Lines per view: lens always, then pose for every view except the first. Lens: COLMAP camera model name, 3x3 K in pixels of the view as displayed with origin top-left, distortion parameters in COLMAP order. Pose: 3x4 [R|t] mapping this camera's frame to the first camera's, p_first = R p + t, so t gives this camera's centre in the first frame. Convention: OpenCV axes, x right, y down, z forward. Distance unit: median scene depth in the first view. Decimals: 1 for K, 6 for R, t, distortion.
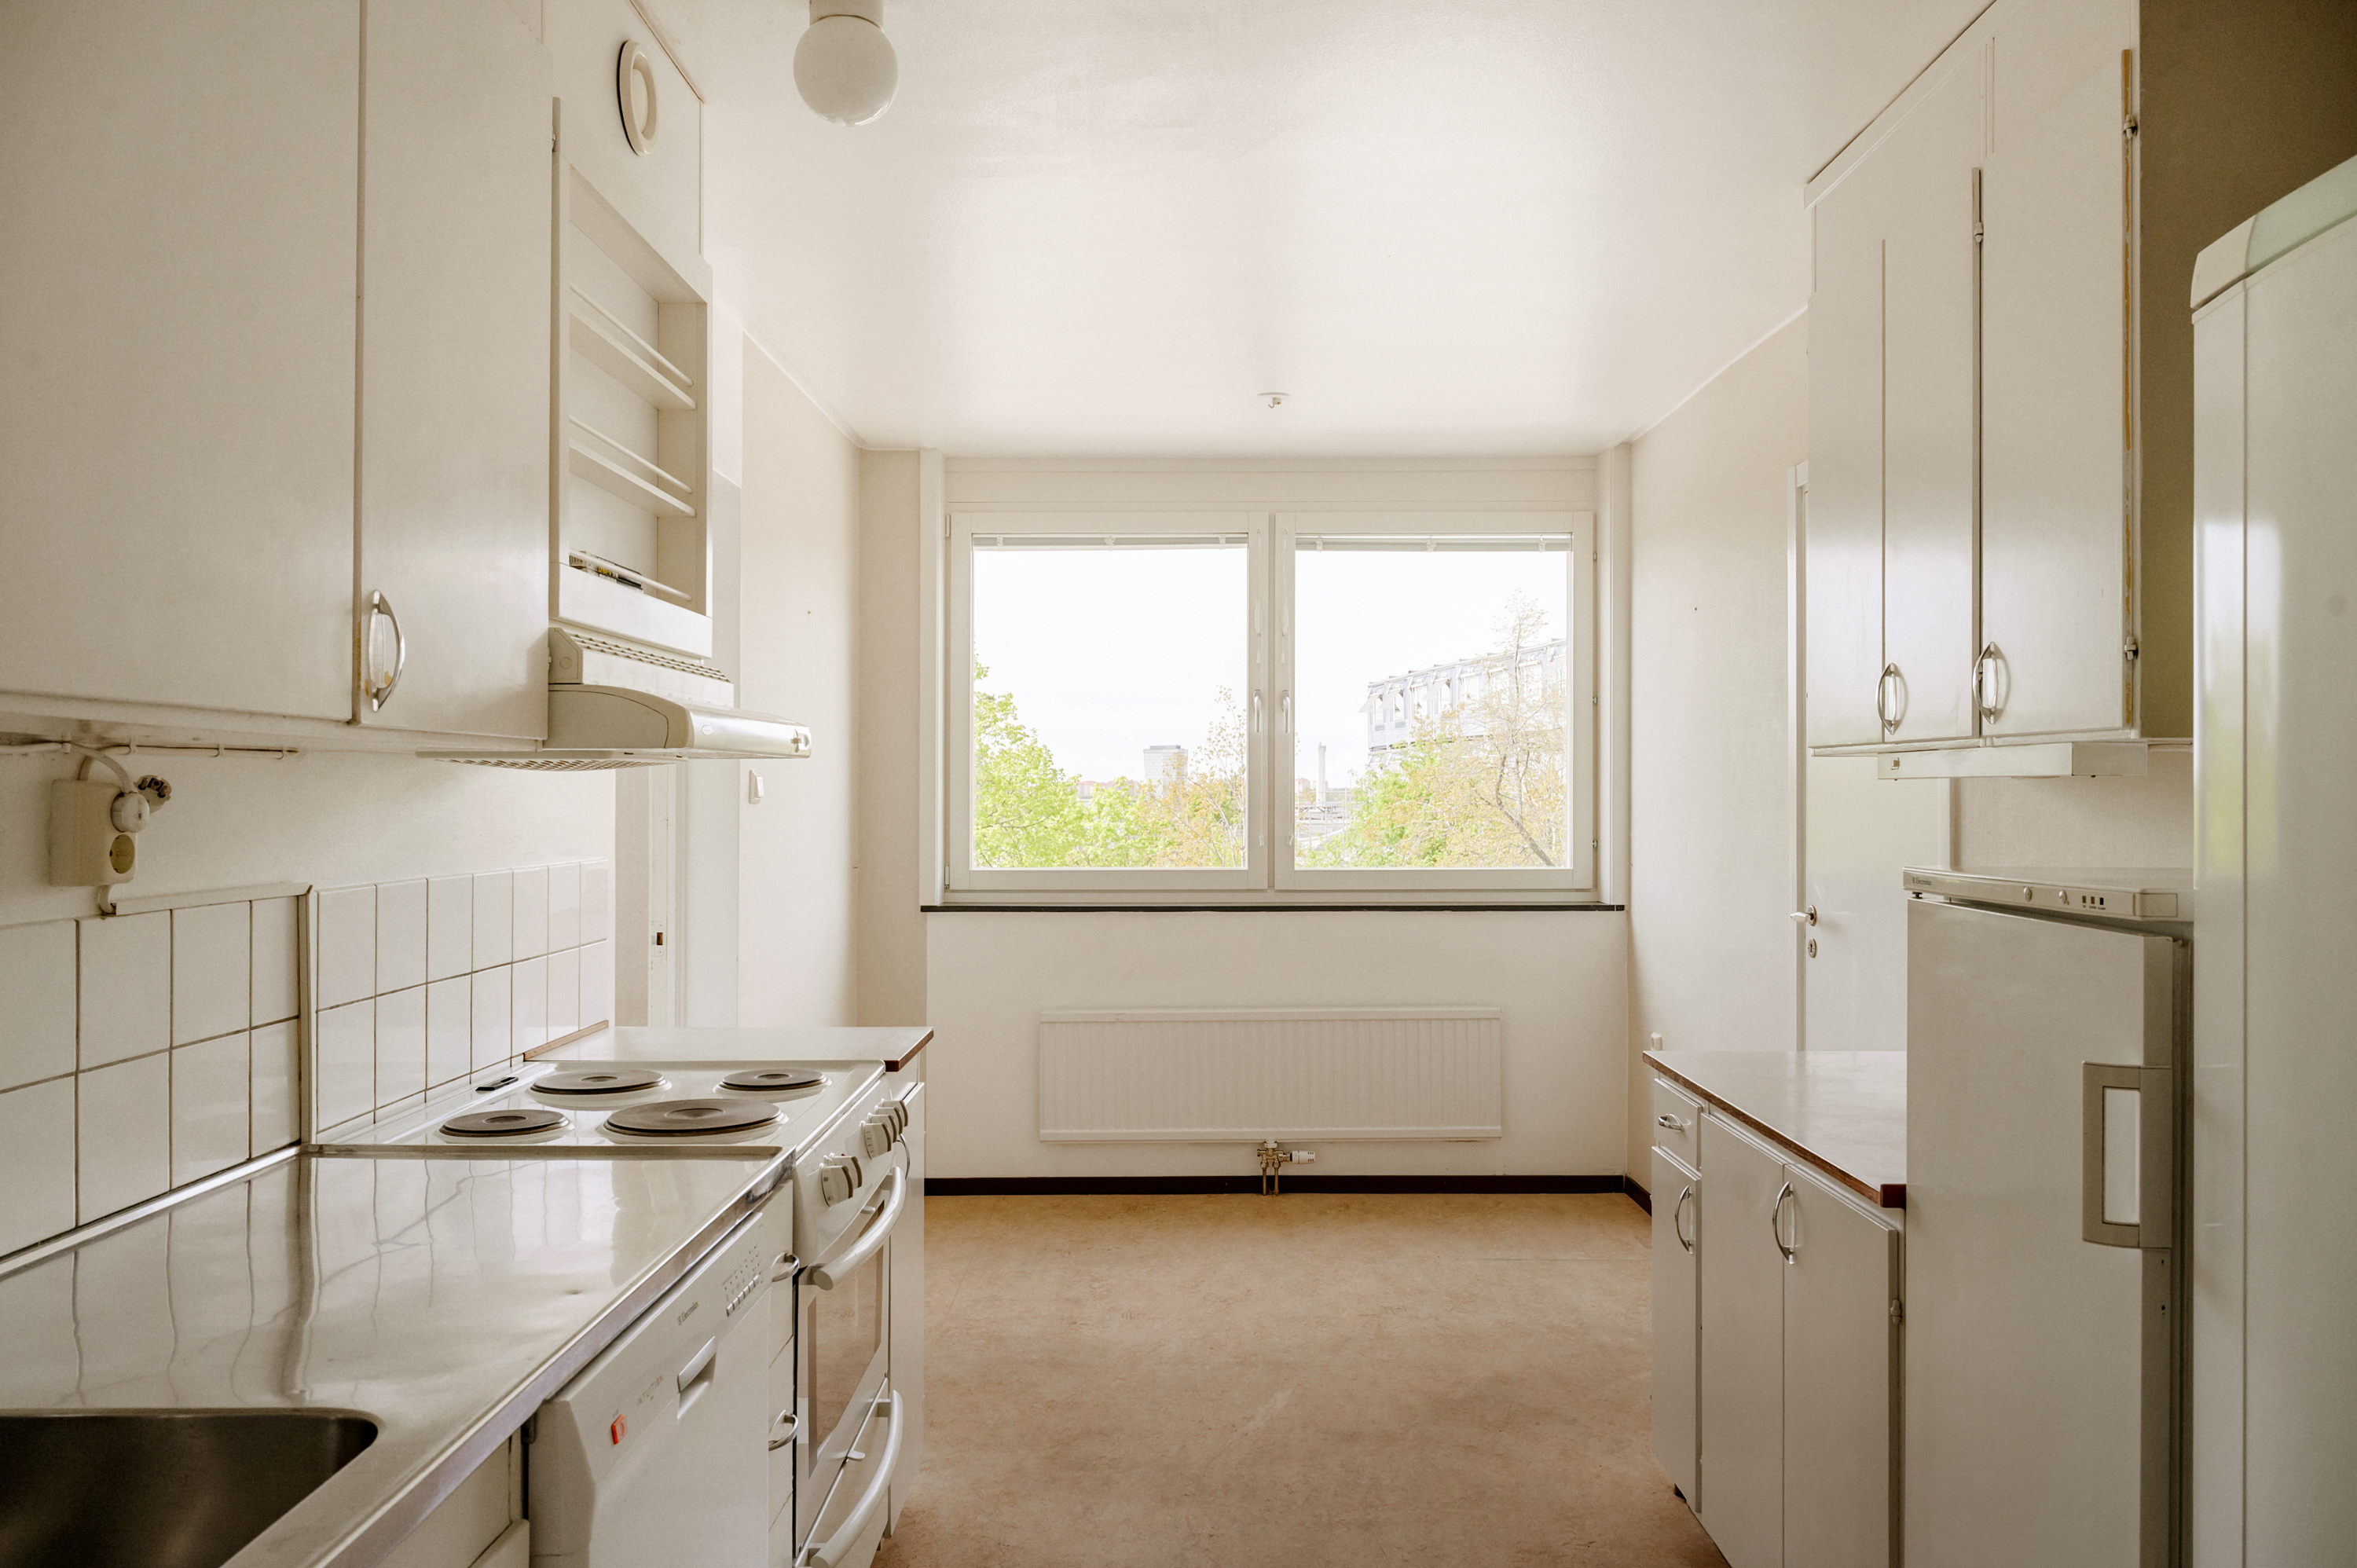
lens RADIAL K [[1773.7, 0, 1176.0], [0, 1773.7, 758.6], [0, 0, 1]] dist [0.003240, -0.010893]
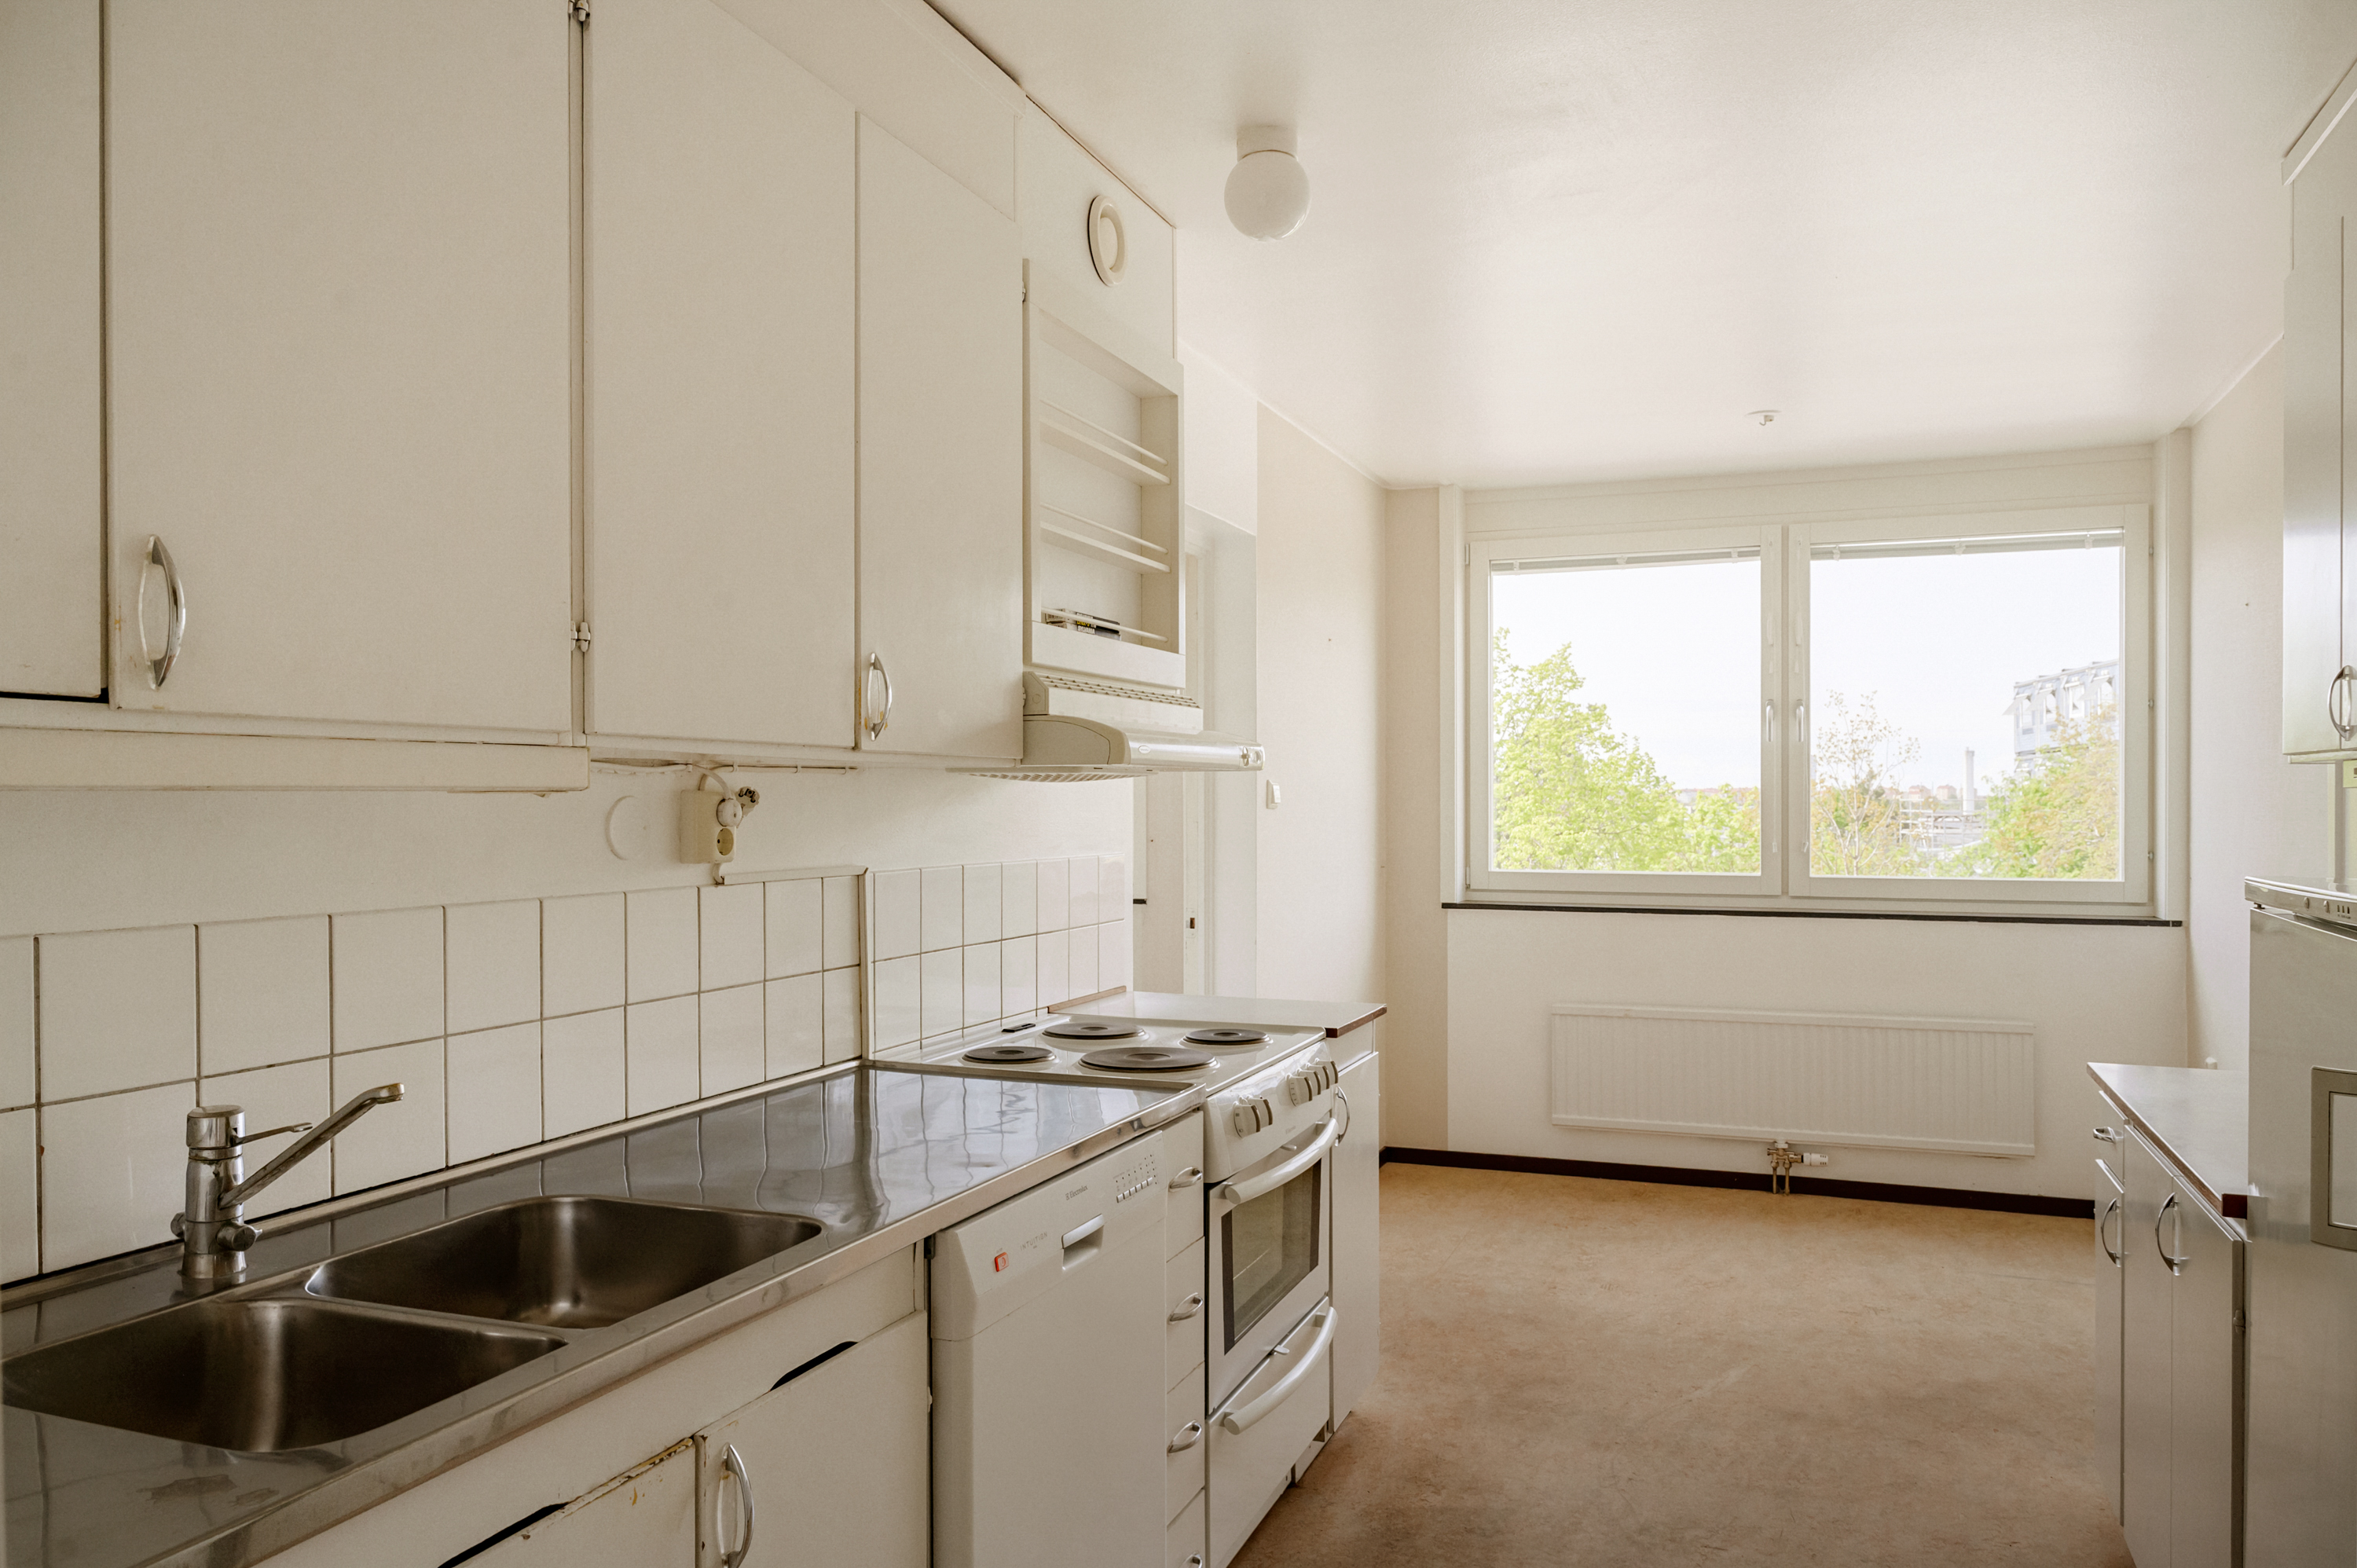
lens RADIAL K [[1808.5, 0, 1183.1], [0, 1808.5, 793.7], [0, 0, 1]] dist [0.004259, -0.012503]
pose [[0.921566, 0.000884, -0.388221, 0.191576], [0.005468, 0.999869, 0.015256, -0.003256], [0.388183, -0.016182, 0.921440, -0.123608]]
